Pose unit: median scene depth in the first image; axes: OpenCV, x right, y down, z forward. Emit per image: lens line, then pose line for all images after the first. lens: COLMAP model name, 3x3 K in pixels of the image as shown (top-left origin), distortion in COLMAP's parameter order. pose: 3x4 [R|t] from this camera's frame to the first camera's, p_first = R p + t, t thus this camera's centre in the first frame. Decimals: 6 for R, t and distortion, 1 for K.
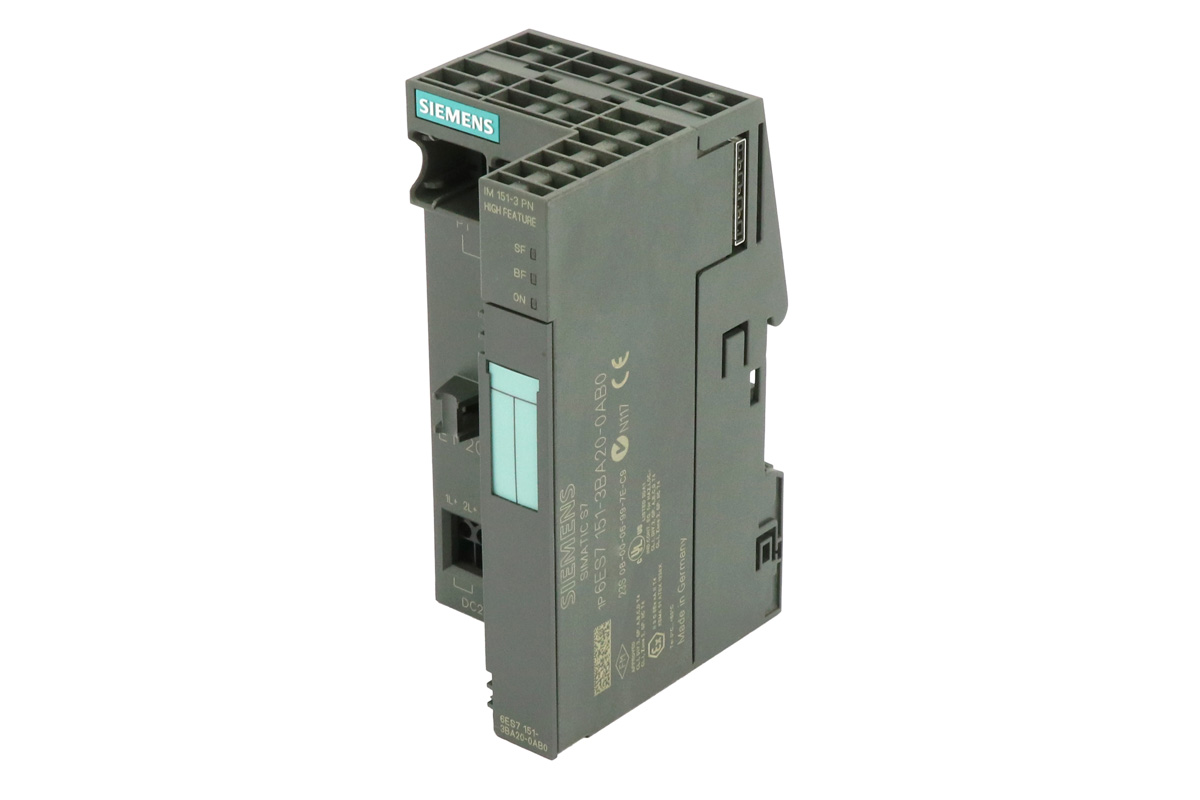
lens RADIAL K [[3455.9, 0, 600.0], [0, 3455.9, 400.0], [0, 0, 1]] dist [0.052558, 0.170240]
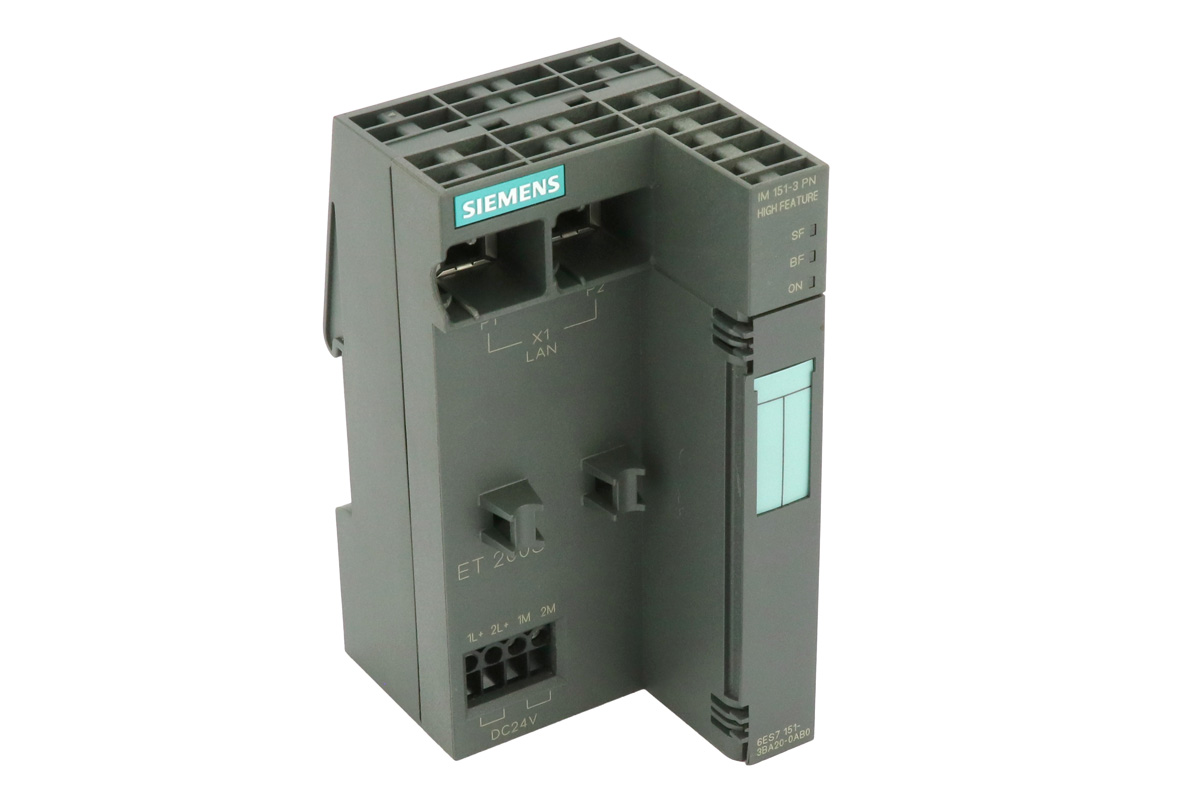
lens RADIAL K [[3133.3, 0, 600.0], [0, 3133.3, 400.0], [0, 0, 1]] dist [-0.000198, 0.042884]
pose [[0.299722, -0.483987, 0.822145, -0.707485], [0.443715, 0.833603, 0.328972, -0.288815], [-0.844561, 0.266198, 0.464601, 0.629722]]
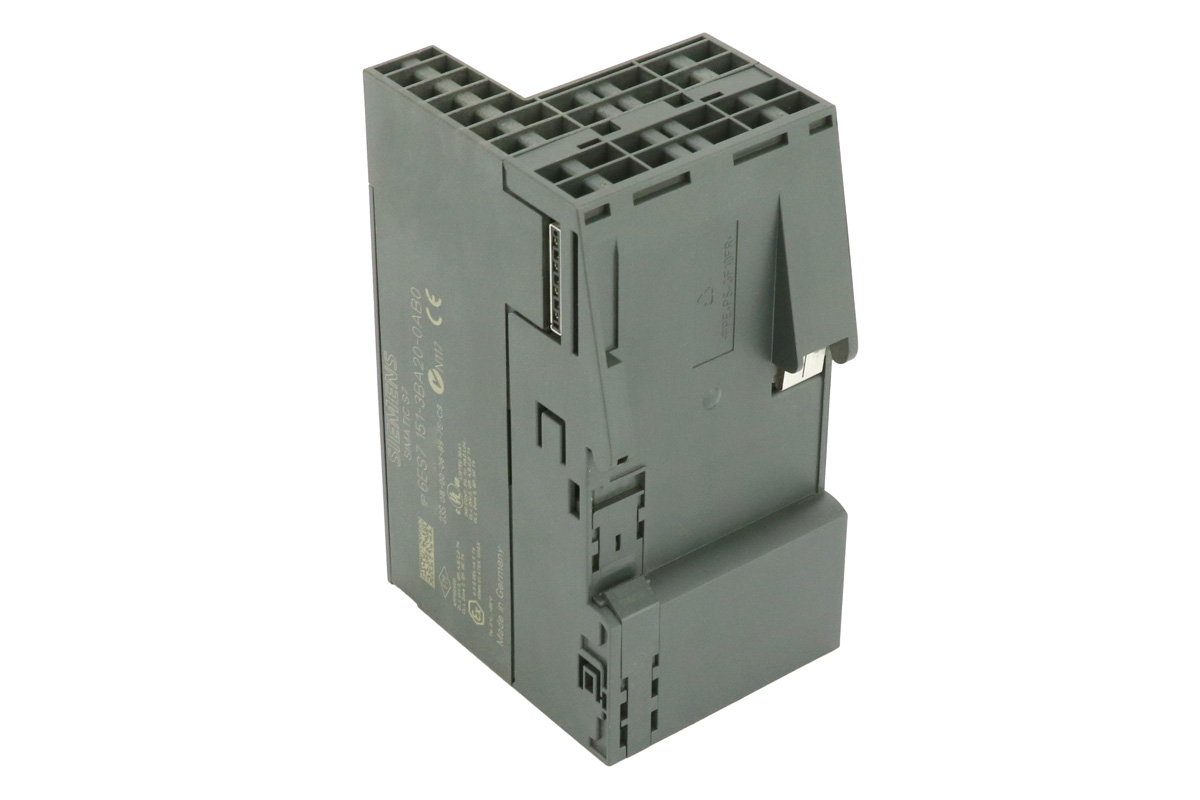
lens RADIAL K [[3133.3, 0, 600.0], [0, 3133.3, 400.0], [0, 0, 1]] dist [-0.000198, 0.042884]
pose [[-0.204391, 0.549195, -0.810315, 0.726552], [-0.444923, 0.685223, 0.576639, -0.521064], [0.871934, 0.478387, 0.104296, 0.942010]]
